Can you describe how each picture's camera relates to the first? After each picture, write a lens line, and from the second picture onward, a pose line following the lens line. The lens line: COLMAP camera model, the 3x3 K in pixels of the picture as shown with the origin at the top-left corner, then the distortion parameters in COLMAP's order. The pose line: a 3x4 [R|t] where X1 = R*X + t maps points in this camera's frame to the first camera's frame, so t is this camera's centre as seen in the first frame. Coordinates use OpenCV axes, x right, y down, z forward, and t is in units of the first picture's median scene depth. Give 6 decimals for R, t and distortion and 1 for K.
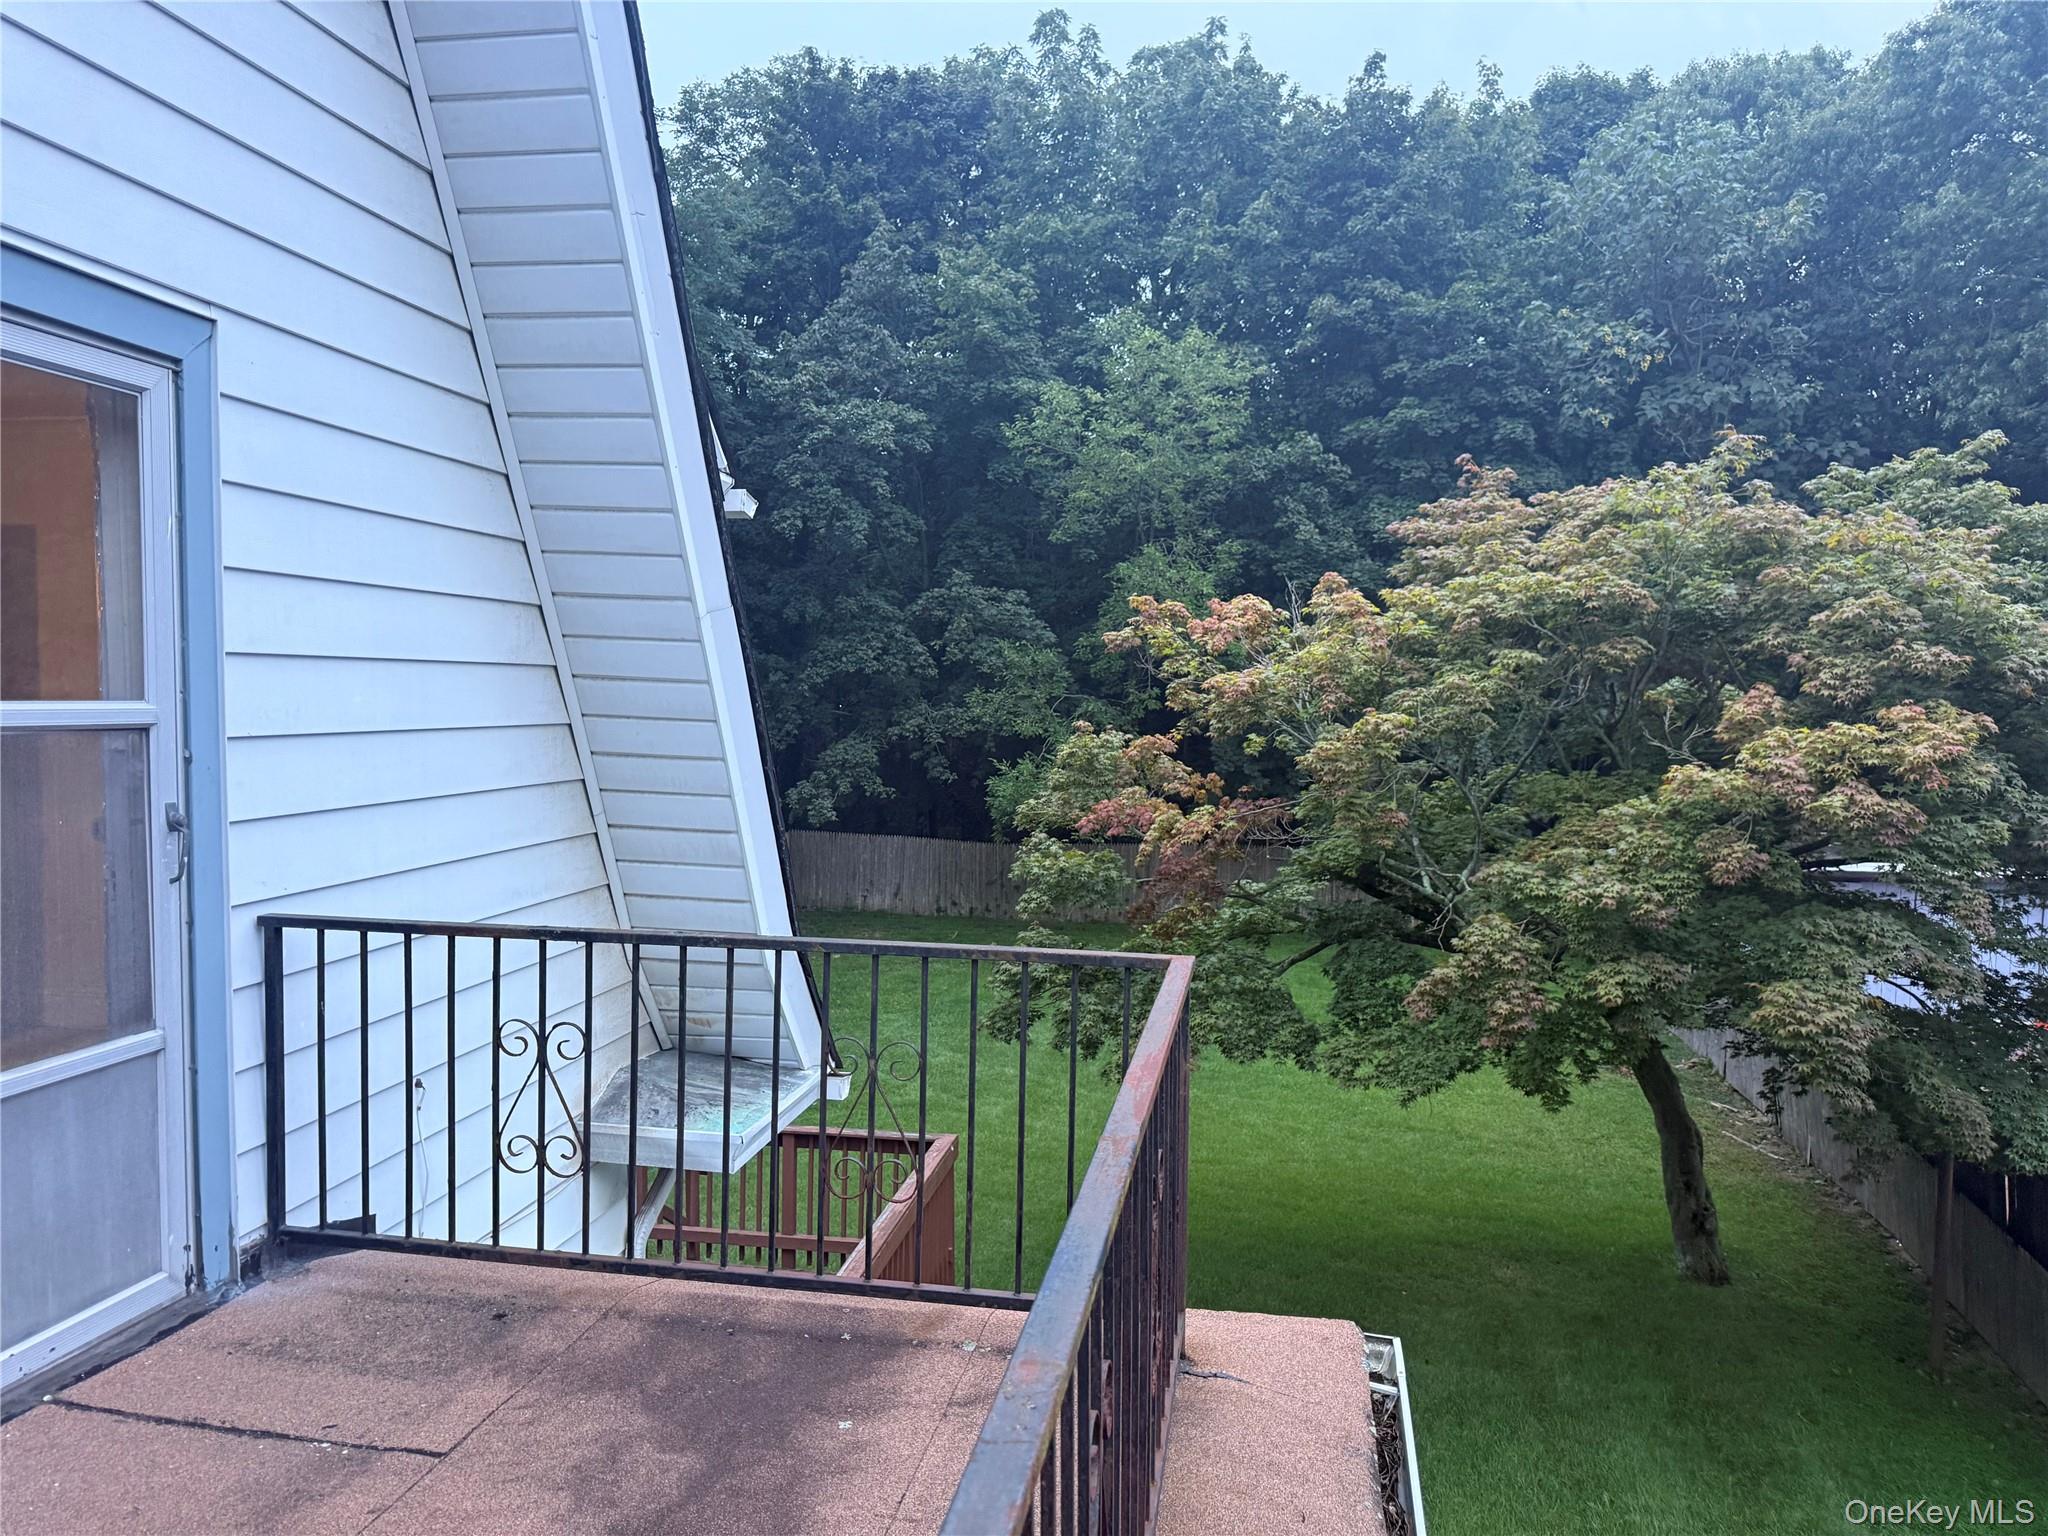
lens RADIAL K [[1429.6, 0, 1008.7], [0, 1429.6, 836.8], [0, 0, 1]] dist [0.092427, -0.118148]
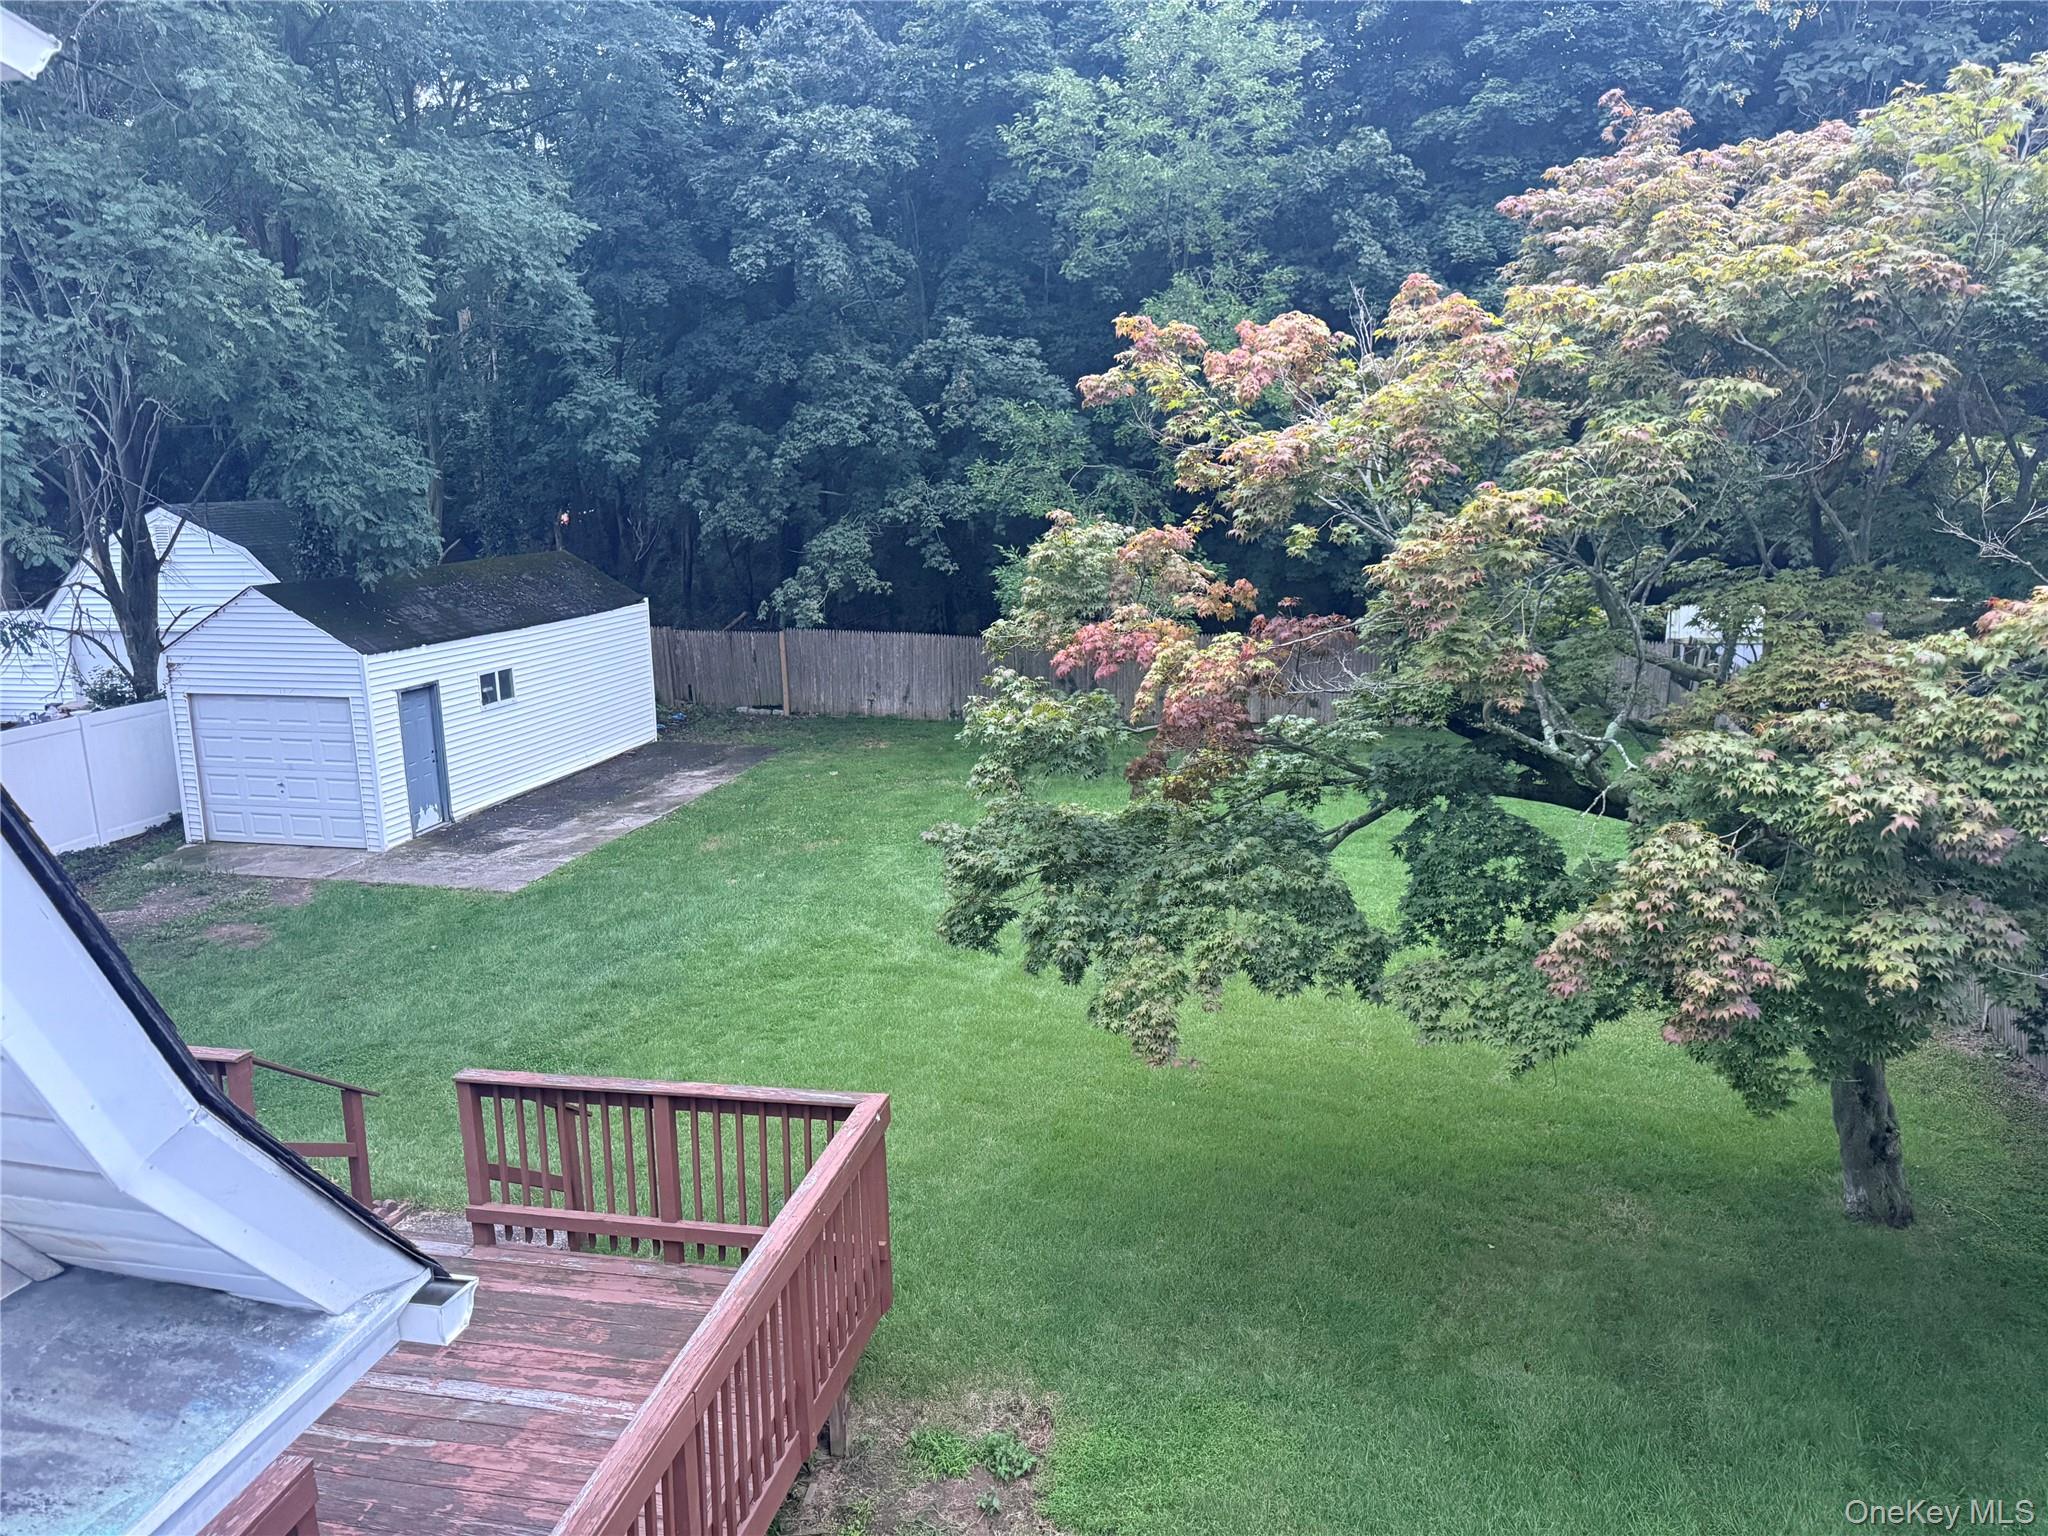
lens RADIAL K [[1429.6, 0, 1008.7], [0, 1429.6, 836.8], [0, 0, 1]] dist [0.092427, -0.118148]
pose [[0.999125, -0.021478, -0.035887, 0.050062], [0.026765, 0.987703, 0.154031, -0.032002], [0.032138, -0.154857, 0.987414, 0.276047]]
